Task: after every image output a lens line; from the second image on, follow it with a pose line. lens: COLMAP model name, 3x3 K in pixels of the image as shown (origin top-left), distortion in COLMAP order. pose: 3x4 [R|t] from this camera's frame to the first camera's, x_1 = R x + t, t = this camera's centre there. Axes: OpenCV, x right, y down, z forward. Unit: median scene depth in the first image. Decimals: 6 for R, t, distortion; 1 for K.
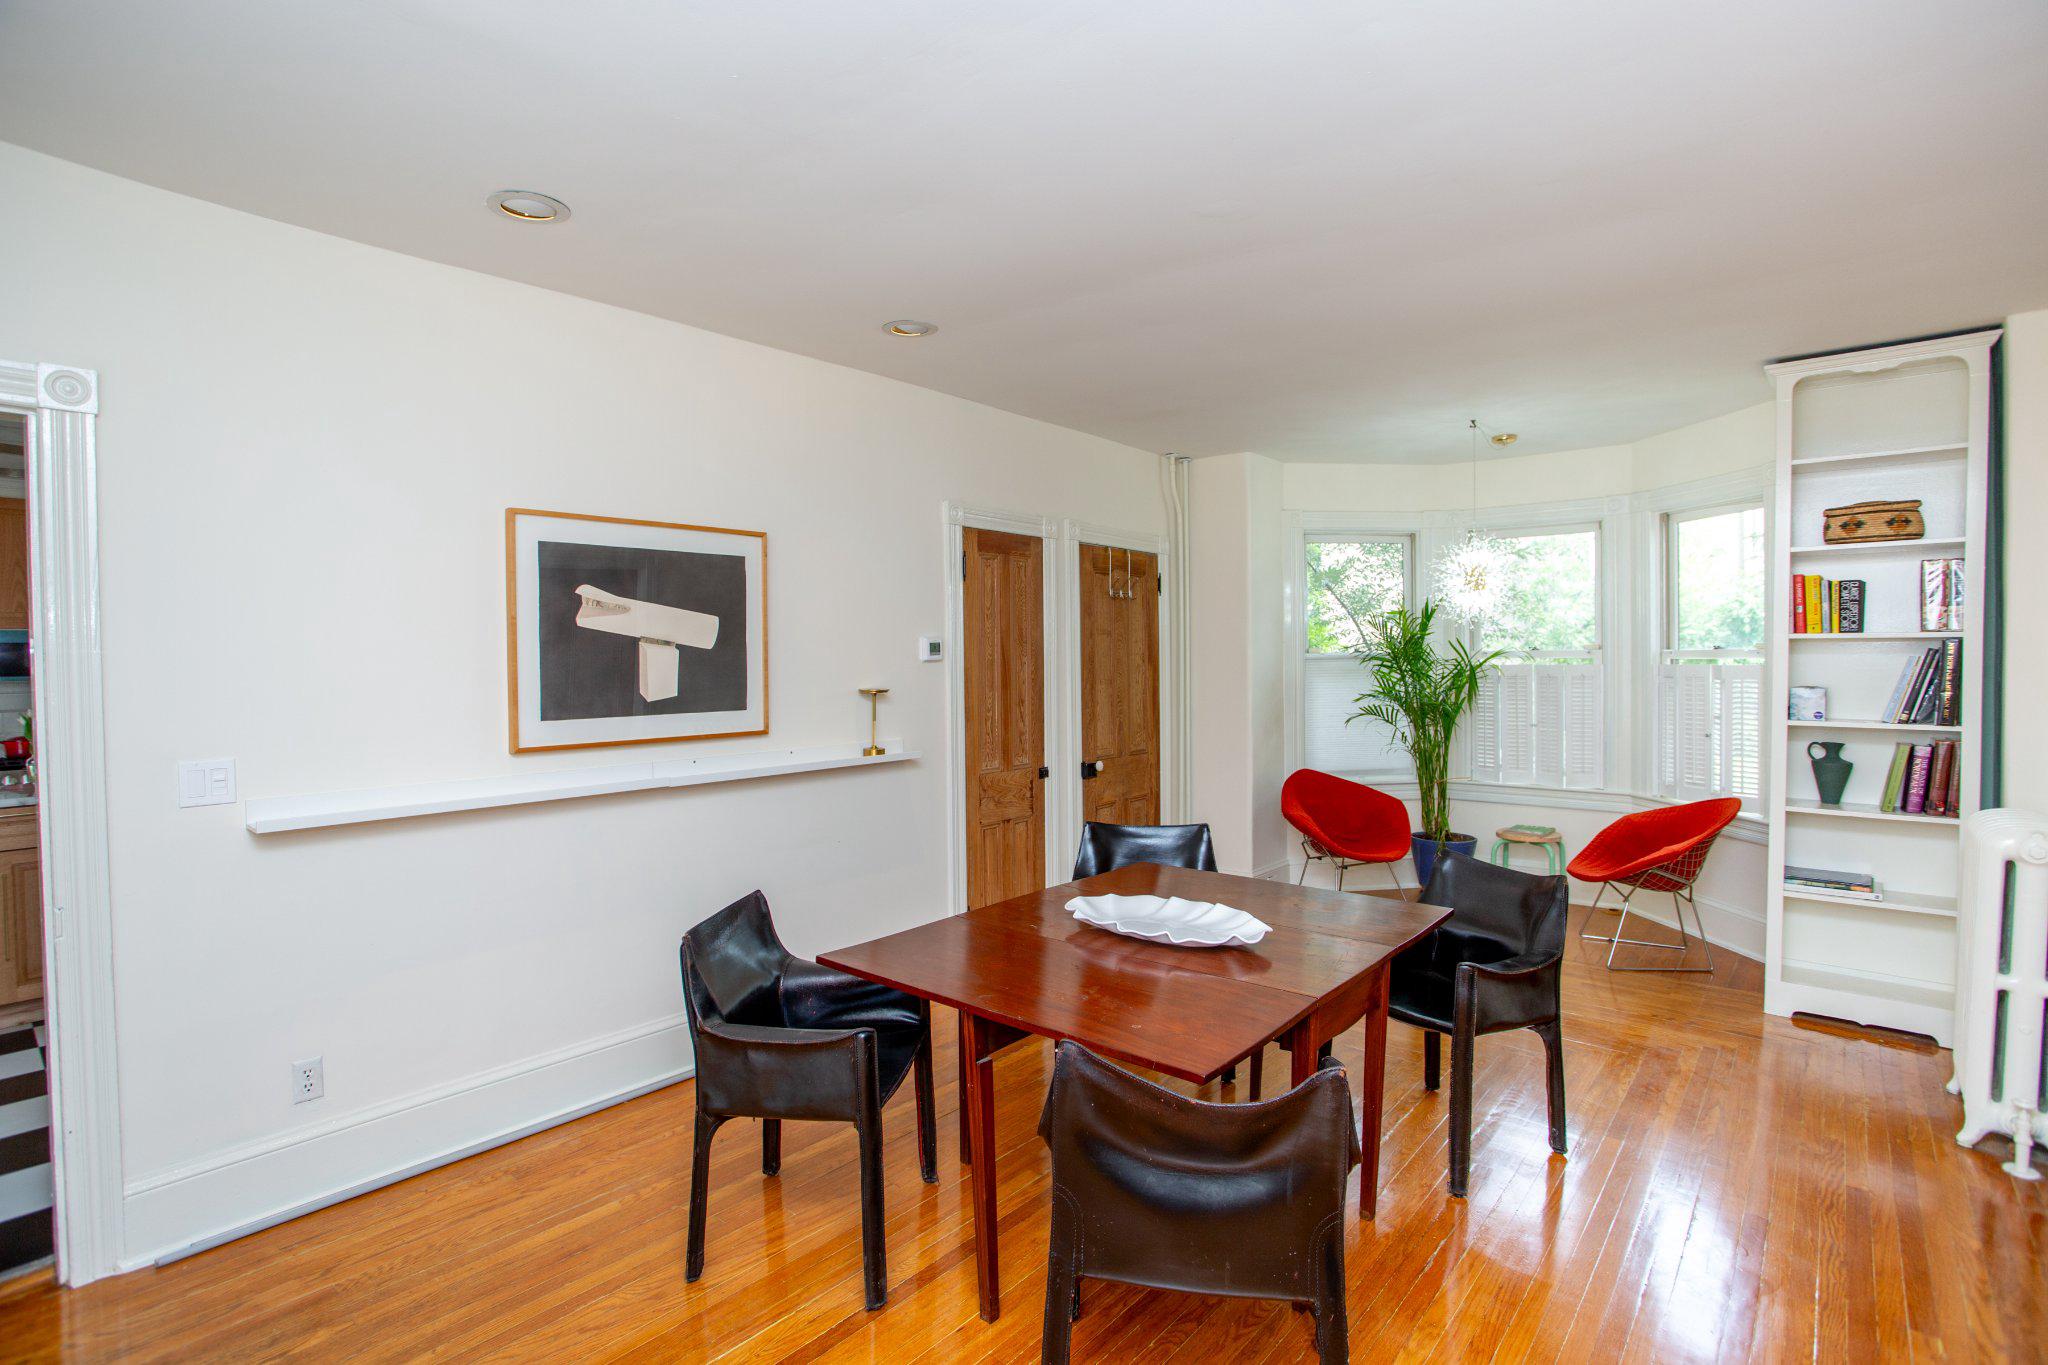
lens RADIAL K [[990.0, 0, 1015.8], [0, 990.0, 677.9], [0, 0, 1]] dist [-0.078488, 0.034518]
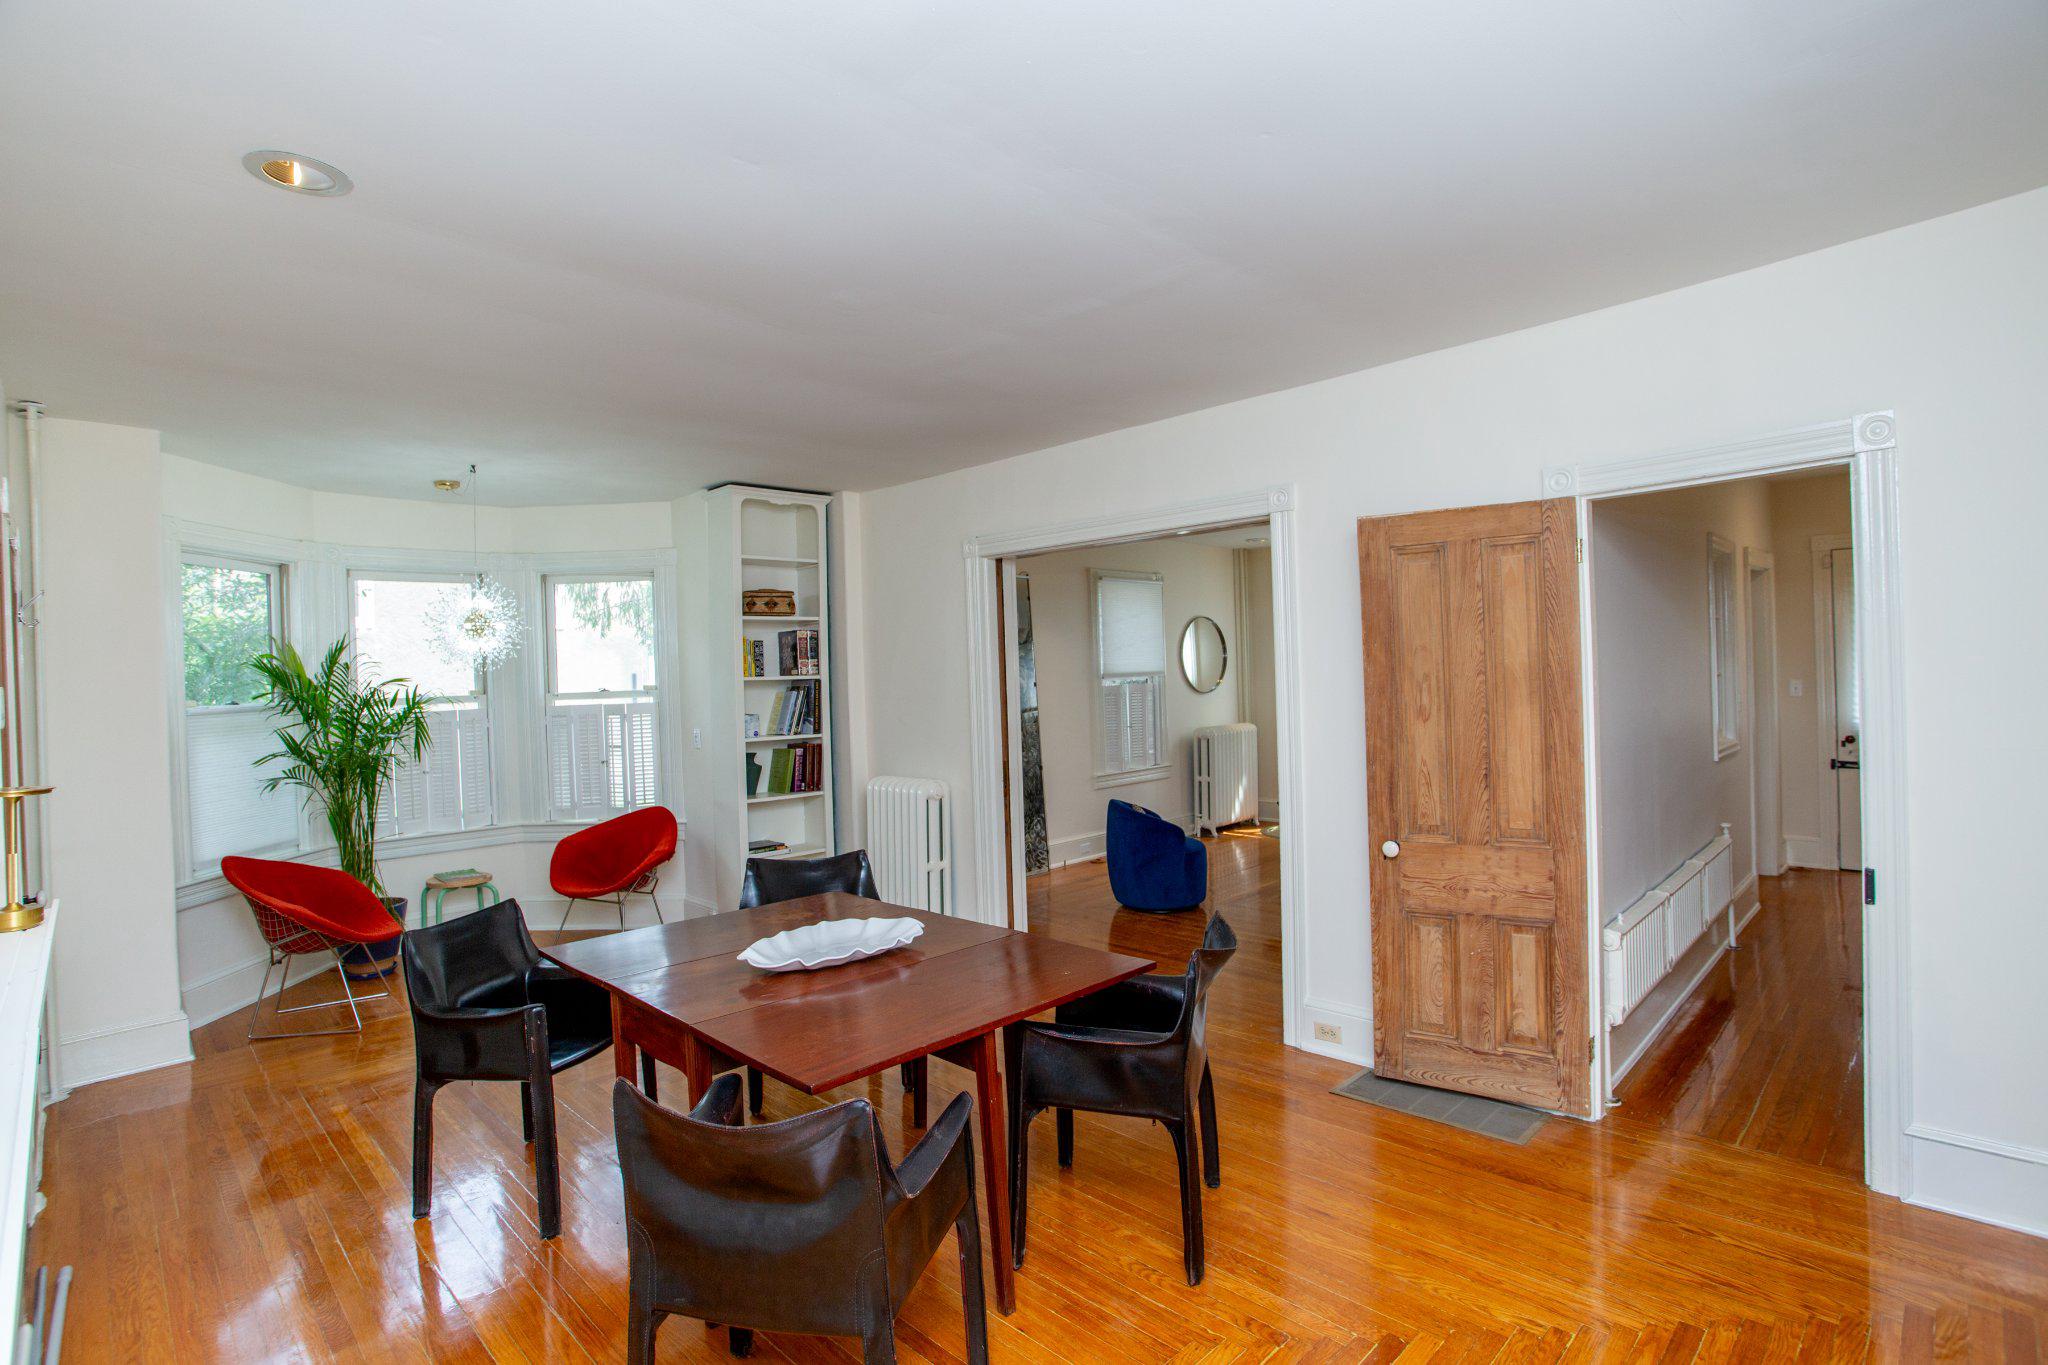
lens RADIAL K [[990.0, 0, 1015.8], [0, 990.0, 677.9], [0, 0, 1]] dist [-0.078488, 0.034518]
pose [[0.081451, 0.006052, 0.996659, -0.606121], [0.054509, 0.998458, -0.010518, -0.007937], [-0.995186, 0.055184, 0.080996, 0.482950]]
